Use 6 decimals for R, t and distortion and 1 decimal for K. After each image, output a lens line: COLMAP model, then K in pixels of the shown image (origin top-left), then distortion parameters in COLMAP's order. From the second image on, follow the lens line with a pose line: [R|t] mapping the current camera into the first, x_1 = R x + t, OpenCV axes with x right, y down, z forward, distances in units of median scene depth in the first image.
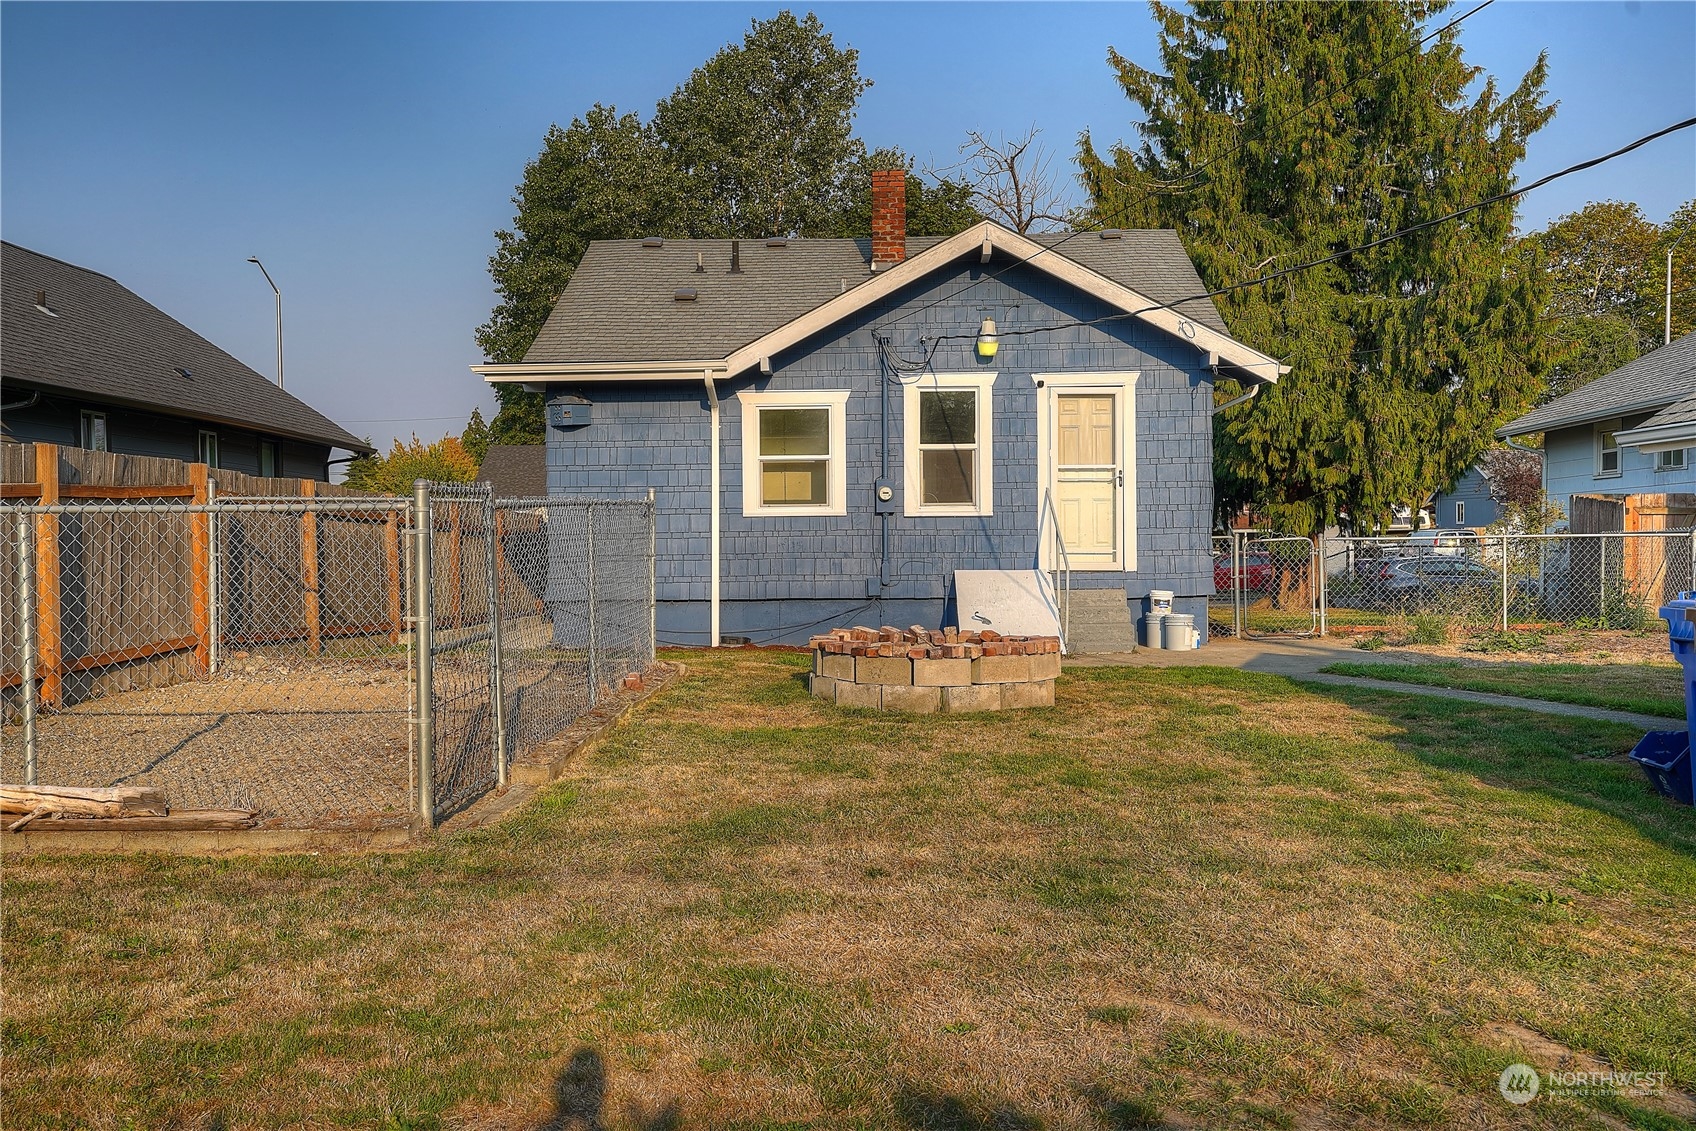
lens RADIAL K [[1637.2, 0, 848.0], [0, 1637.2, 565.5], [0, 0, 1]] dist [0.012134, 0.220315]
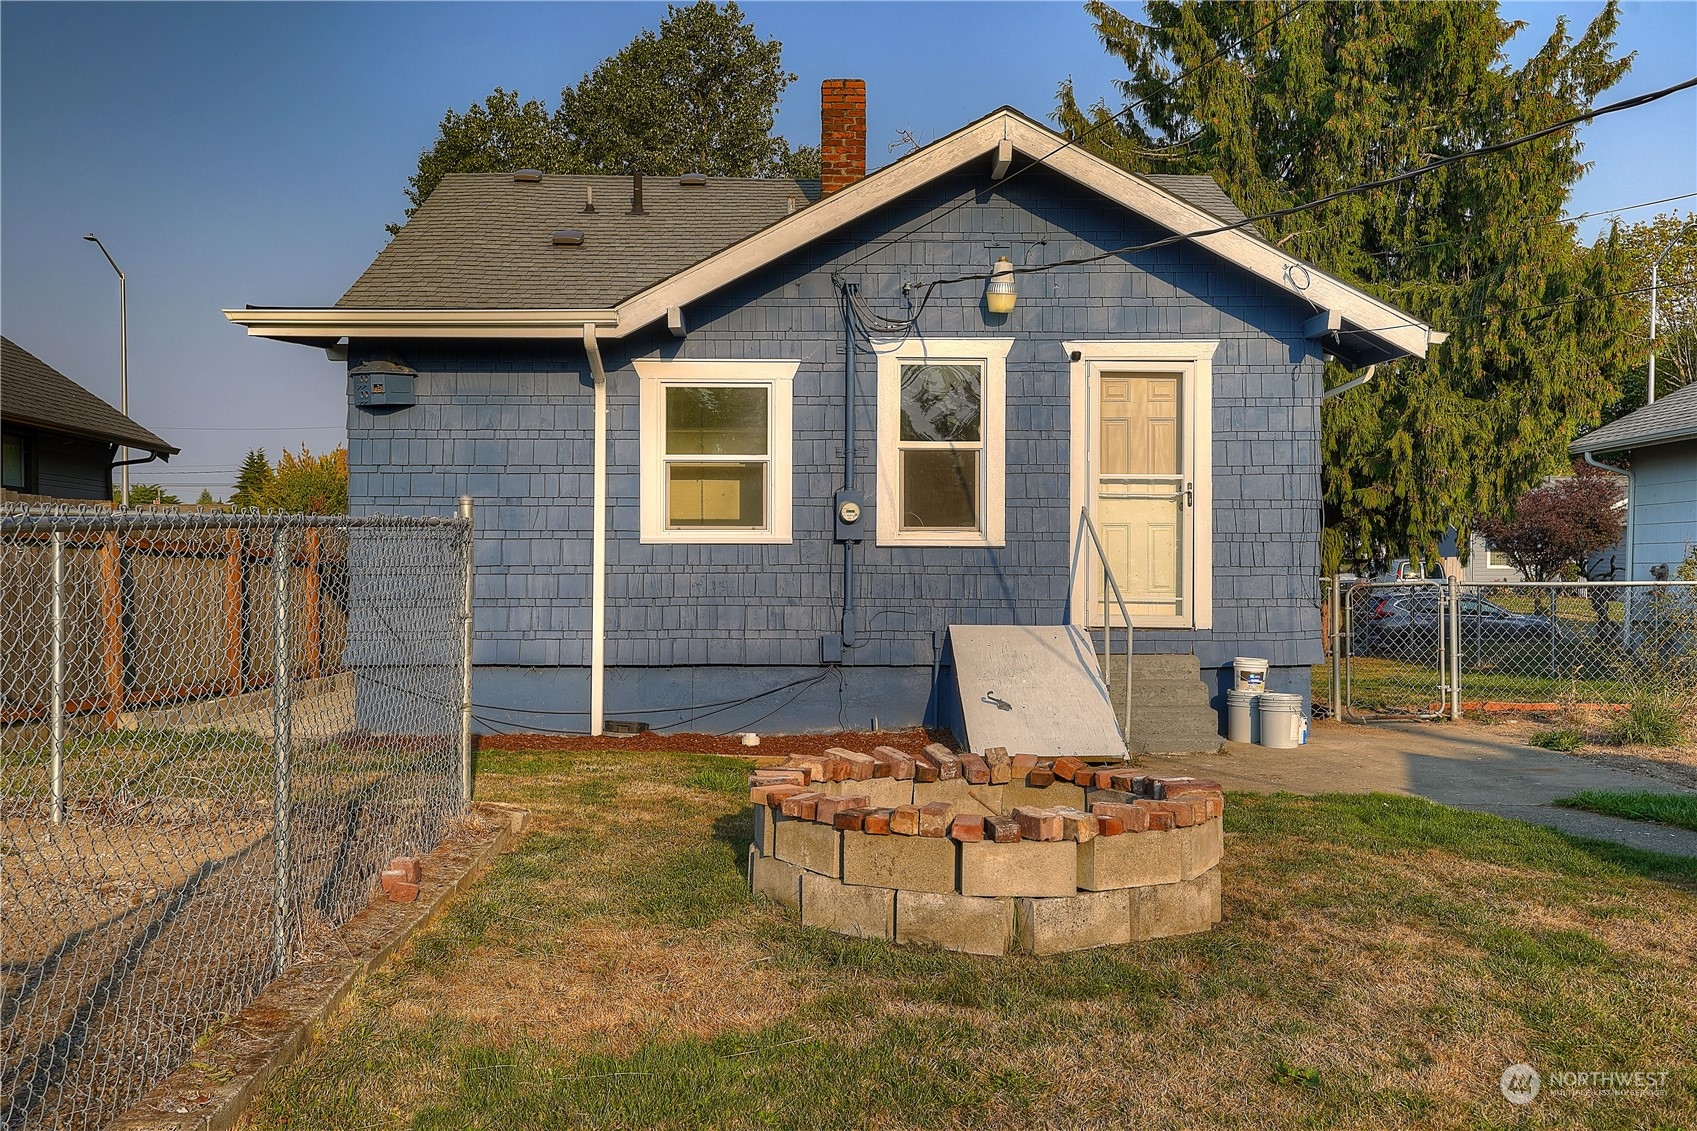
lens RADIAL K [[1638.2, 0, 848.5], [0, 1638.2, 565.5], [0, 0, 1]] dist [0.012134, 0.220315]
pose [[0.998507, 0.010379, 0.053622, -0.013963], [-0.009706, 0.999871, -0.012808, -0.012806], [-0.053748, 0.012268, 0.998479, 0.314656]]
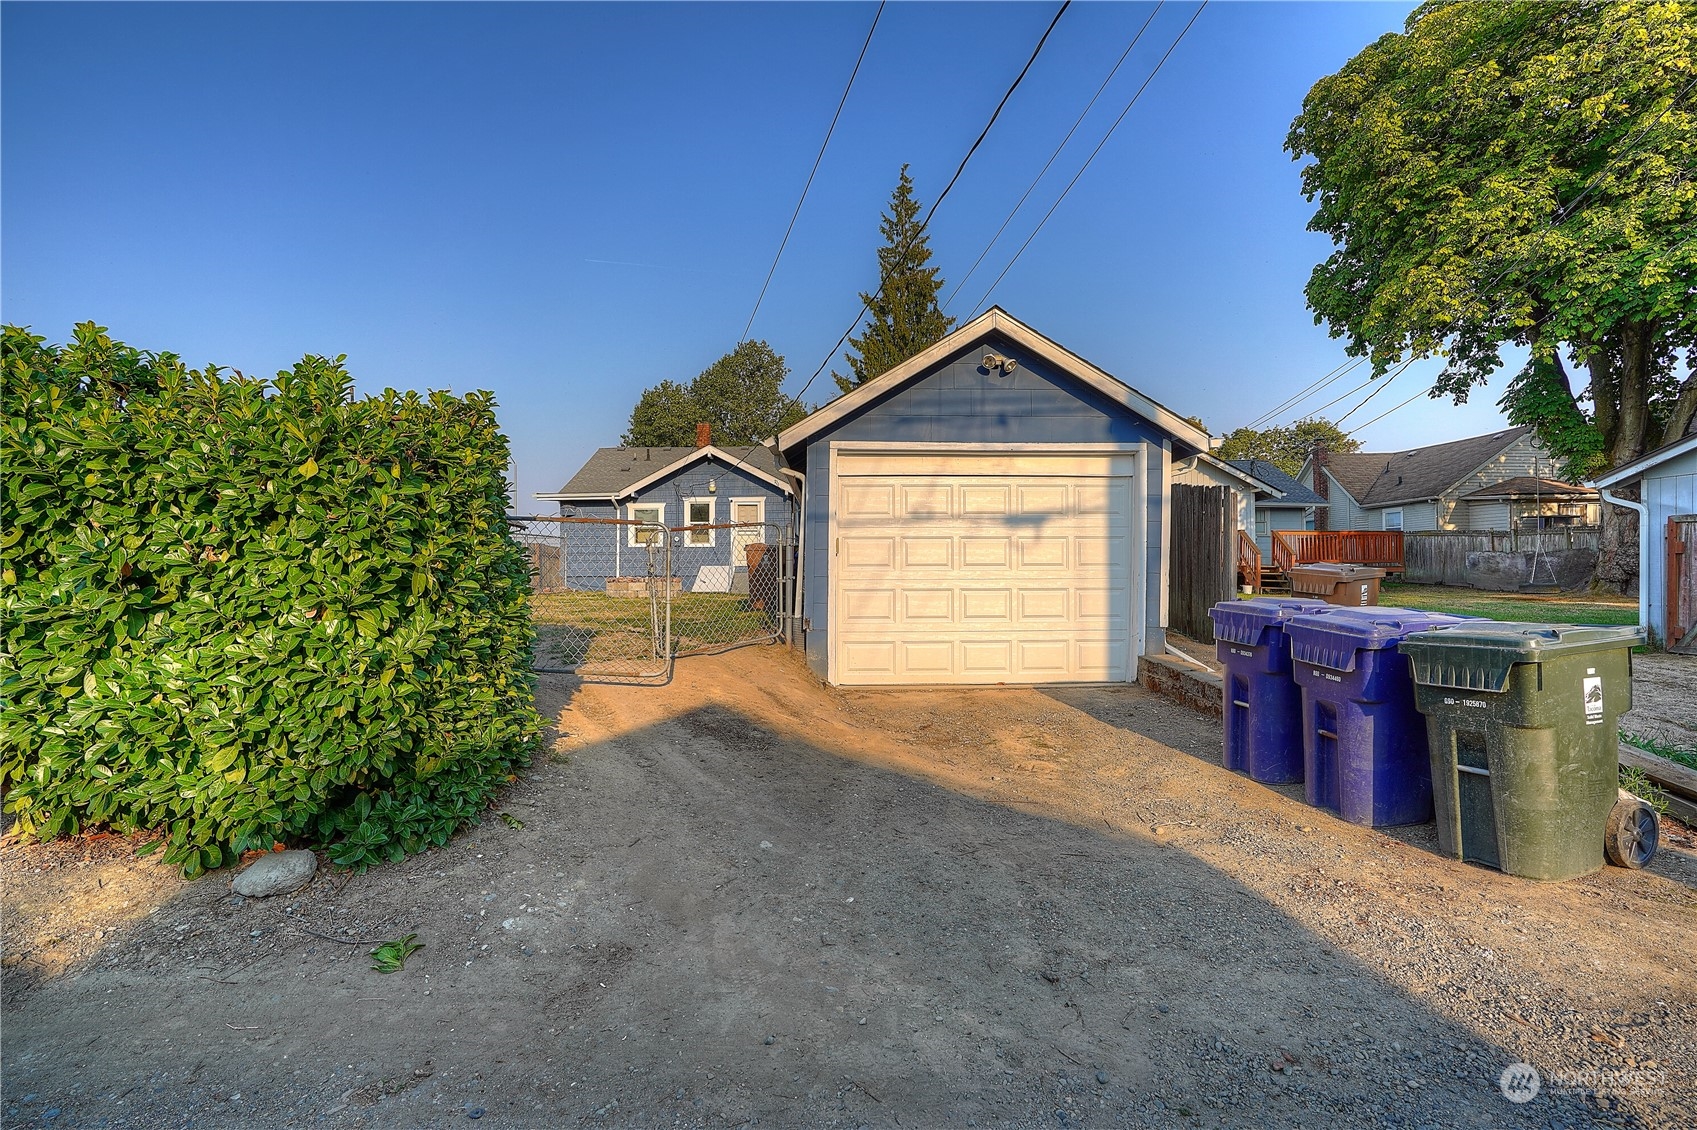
lens RADIAL K [[792.8, 0, 853.0], [0, 792.8, 564.8], [0, 0, 1]] dist [-0.068384, 0.028832]
pose [[0.999002, 0.001117, 0.044656, 0.266498], [0.000386, 0.999434, -0.033624, 0.047429], [-0.044669, 0.033608, 0.998436, -0.390647]]
